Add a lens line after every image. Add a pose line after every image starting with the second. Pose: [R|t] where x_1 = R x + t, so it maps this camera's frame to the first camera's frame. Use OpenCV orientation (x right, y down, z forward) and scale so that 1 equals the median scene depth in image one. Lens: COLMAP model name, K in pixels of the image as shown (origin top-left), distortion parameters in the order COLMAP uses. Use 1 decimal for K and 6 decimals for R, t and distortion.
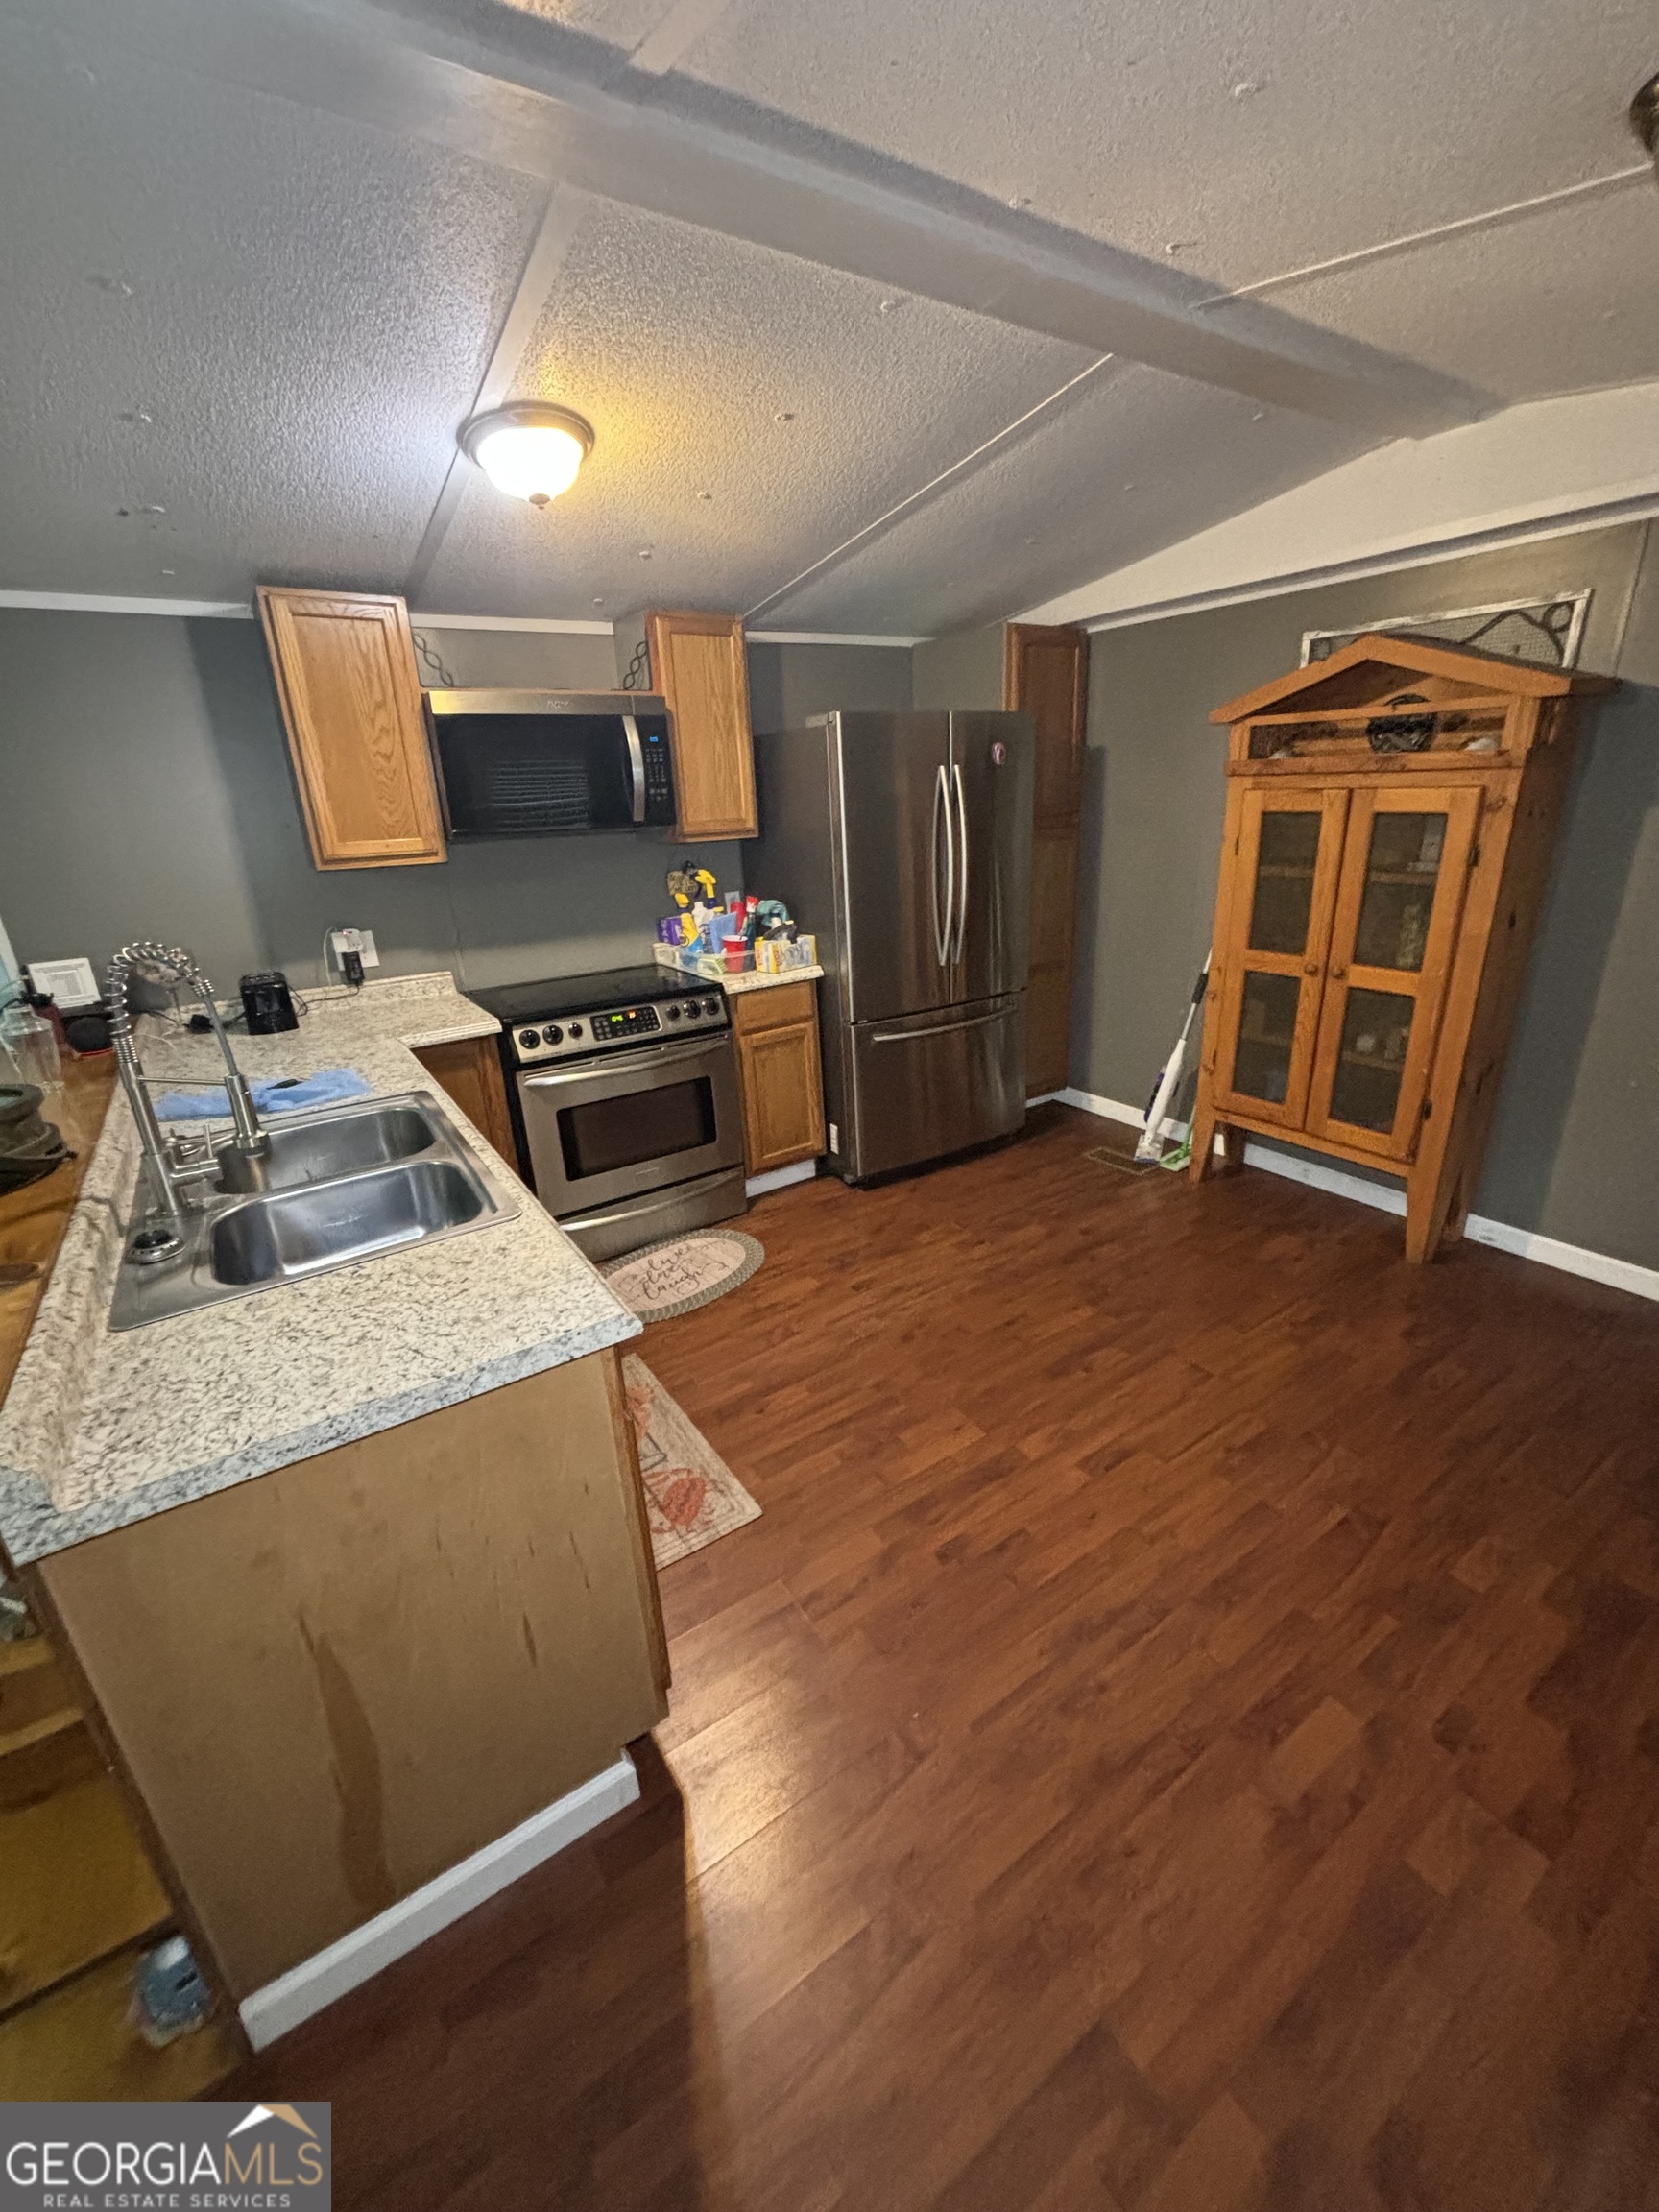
lens RADIAL K [[883.7, 0, 829.5], [0, 883.7, 1106.0], [0, 0, 1]] dist [-0.000861, -0.000117]
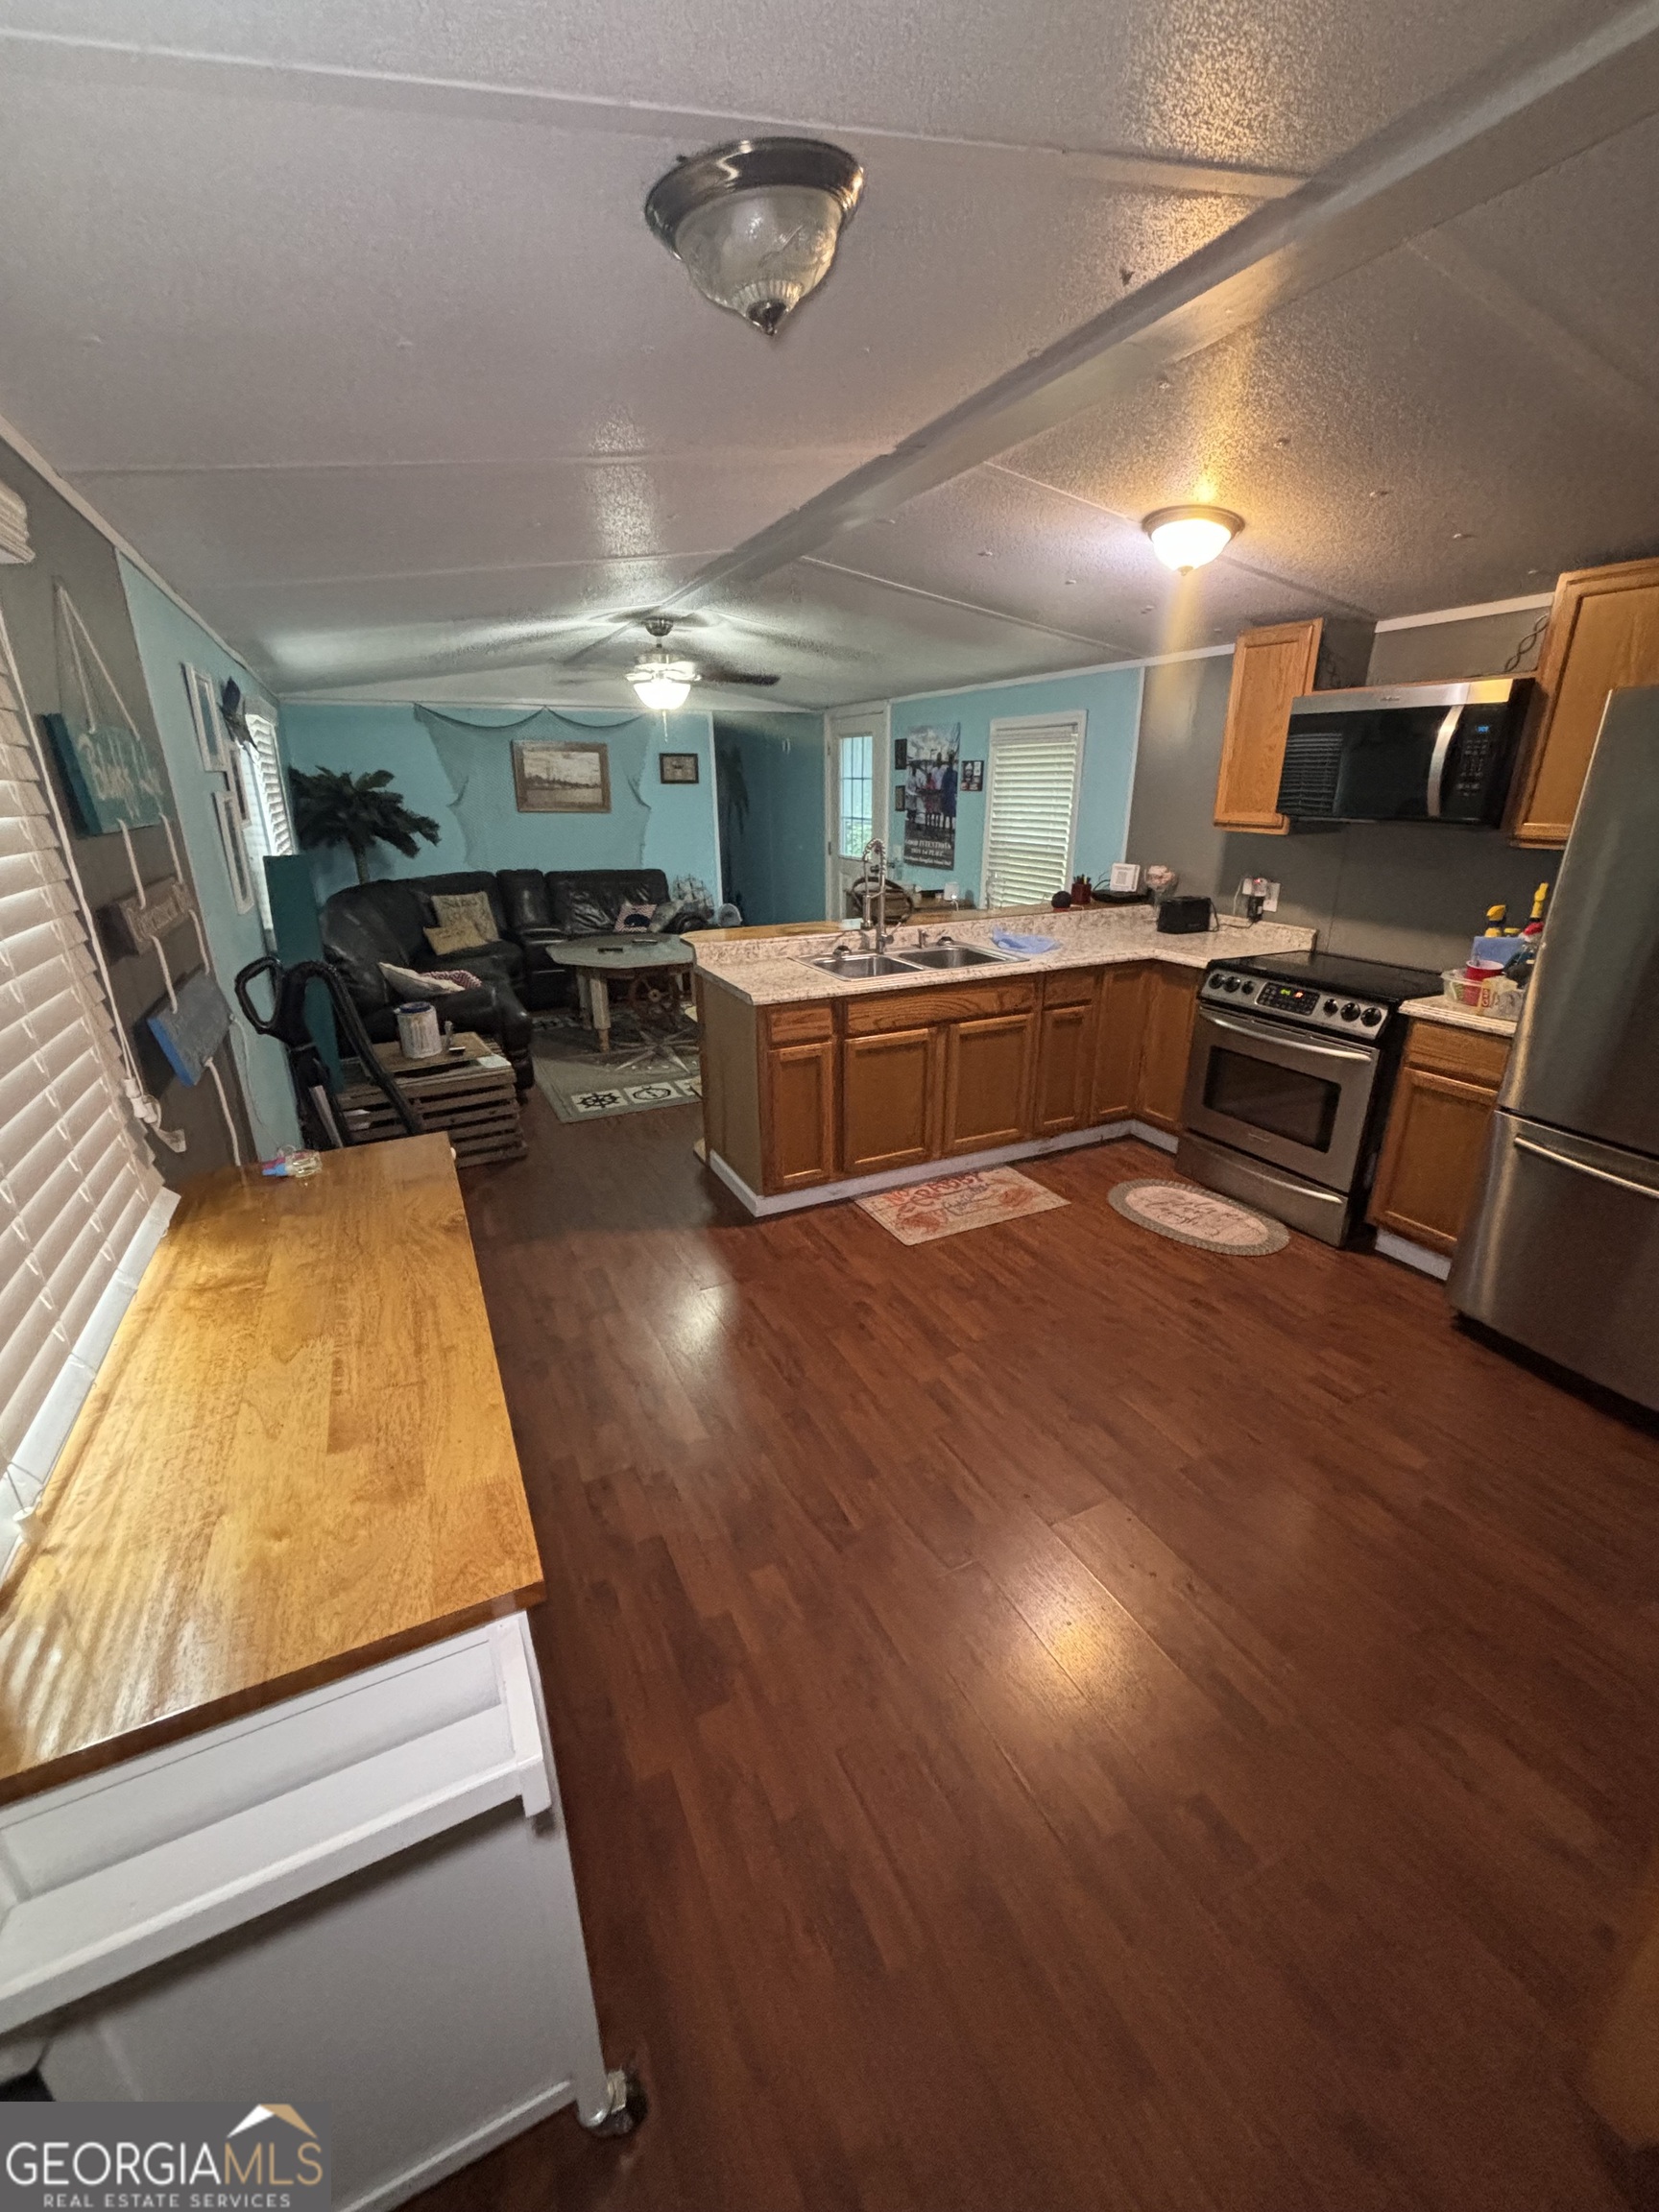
lens RADIAL K [[883.7, 0, 829.5], [0, 883.7, 1106.0], [0, 0, 1]] dist [-0.000861, -0.000117]
pose [[-0.135374, 0.380894, -0.914655, 0.874829], [-0.331218, 0.852645, 0.404093, -0.232342], [0.933793, 0.357654, 0.010733, 0.516351]]
